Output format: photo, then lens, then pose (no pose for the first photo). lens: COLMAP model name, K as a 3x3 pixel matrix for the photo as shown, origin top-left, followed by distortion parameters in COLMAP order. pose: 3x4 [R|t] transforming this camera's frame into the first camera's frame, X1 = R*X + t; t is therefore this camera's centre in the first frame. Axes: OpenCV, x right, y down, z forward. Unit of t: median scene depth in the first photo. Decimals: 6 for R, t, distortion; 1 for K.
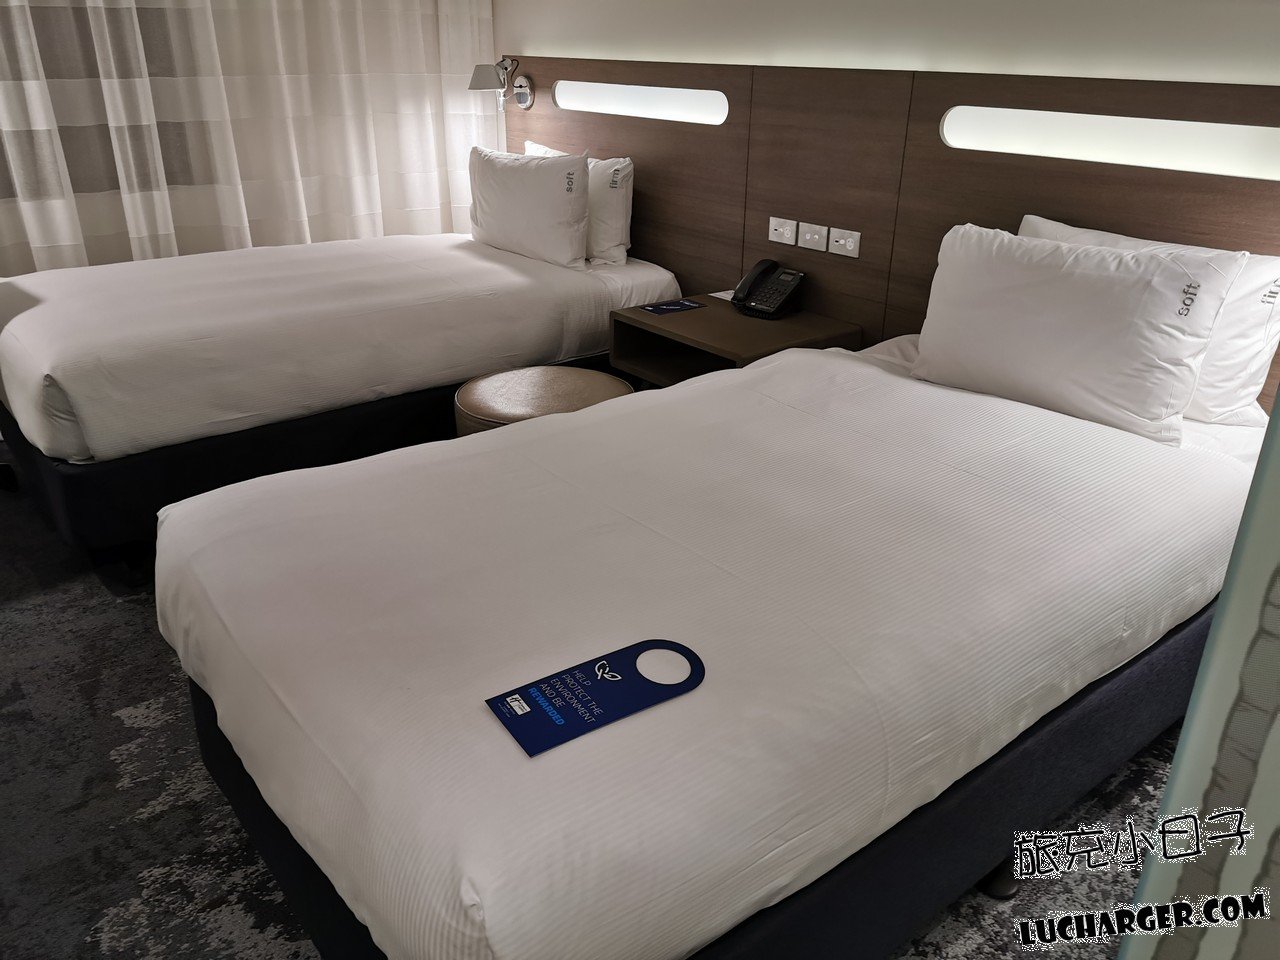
lens RADIAL K [[1002.1, 0, 643.5], [0, 1002.1, 481.7], [0, 0, 1]] dist [0.038434, -0.030795]
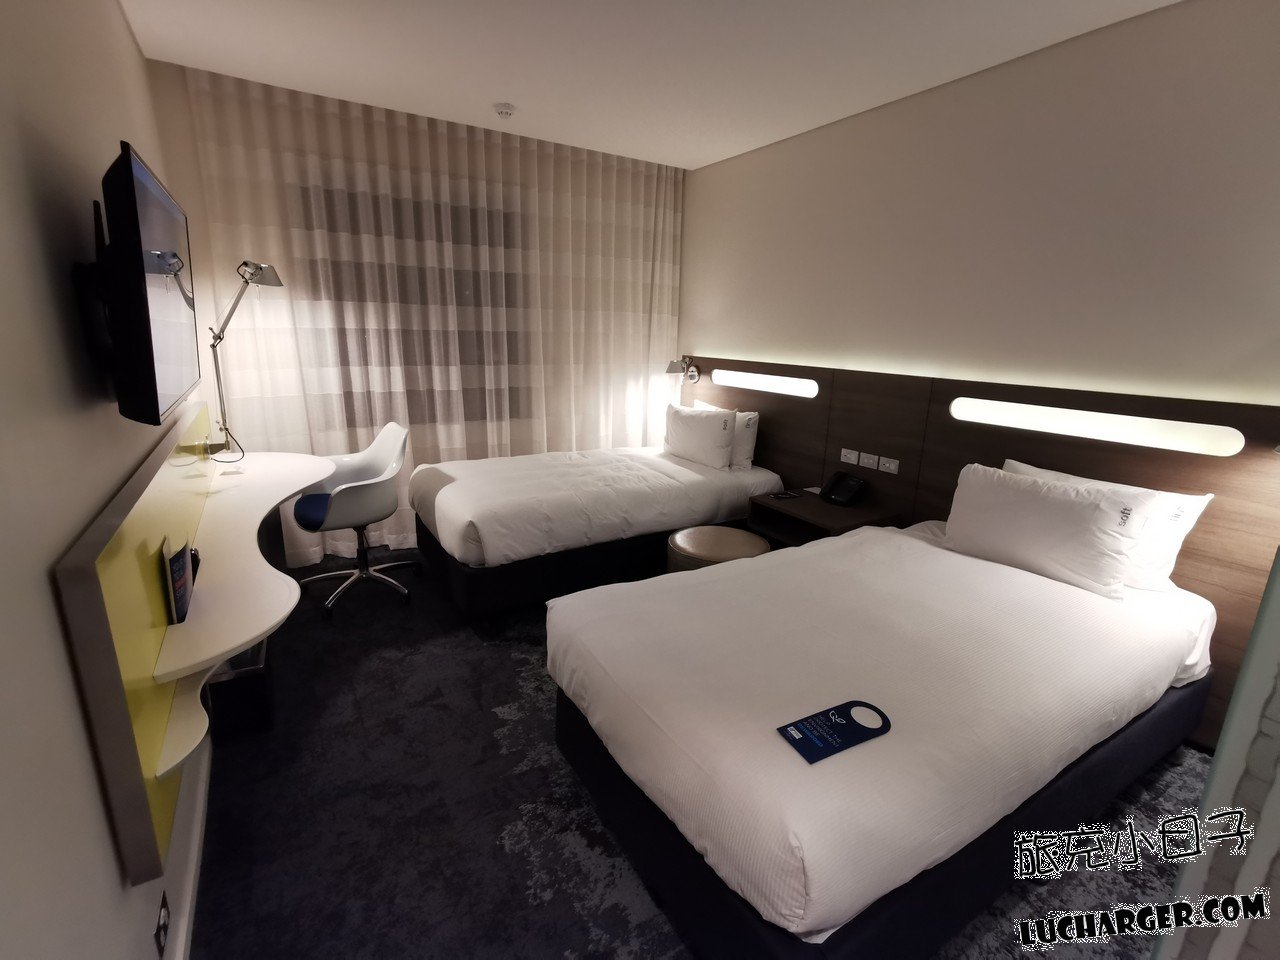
lens RADIAL K [[596.0, 0, 640.0], [0, 596.0, 479.7], [0, 0, 1]] dist [0.012578, -0.002020]
pose [[0.992373, 0.045680, -0.114499, -0.139990], [-0.064226, 0.984379, -0.163929, -0.017353], [0.105223, 0.170033, 0.979805, -0.086219]]
